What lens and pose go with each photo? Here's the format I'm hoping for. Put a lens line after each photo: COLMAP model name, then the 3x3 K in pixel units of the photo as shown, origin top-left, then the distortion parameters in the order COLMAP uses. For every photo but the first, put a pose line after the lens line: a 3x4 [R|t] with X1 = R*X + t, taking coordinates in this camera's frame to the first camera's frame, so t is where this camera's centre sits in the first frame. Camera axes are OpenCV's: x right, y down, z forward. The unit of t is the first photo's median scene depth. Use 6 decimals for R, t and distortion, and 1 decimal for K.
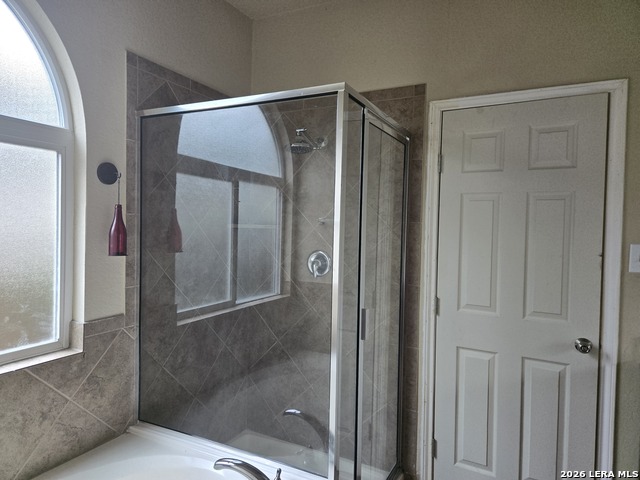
lens RADIAL K [[426.6, 0, 324.1], [0, 426.6, 236.8], [0, 0, 1]] dist [0.057572, -0.043942]
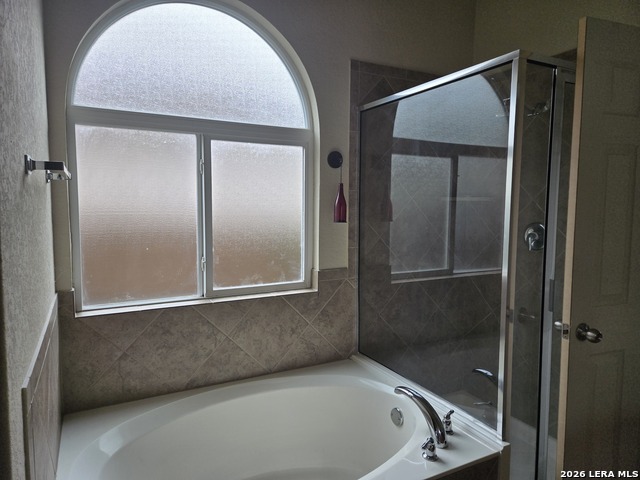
lens RADIAL K [[426.6, 0, 319.8], [0, 426.6, 236.6], [0, 0, 1]] dist [0.057572, -0.043942]
pose [[0.815319, 0.029801, -0.578244, 0.202846], [-0.000587, 0.998717, 0.050643, 0.019212], [0.579012, -0.040951, 0.814290, -0.085018]]
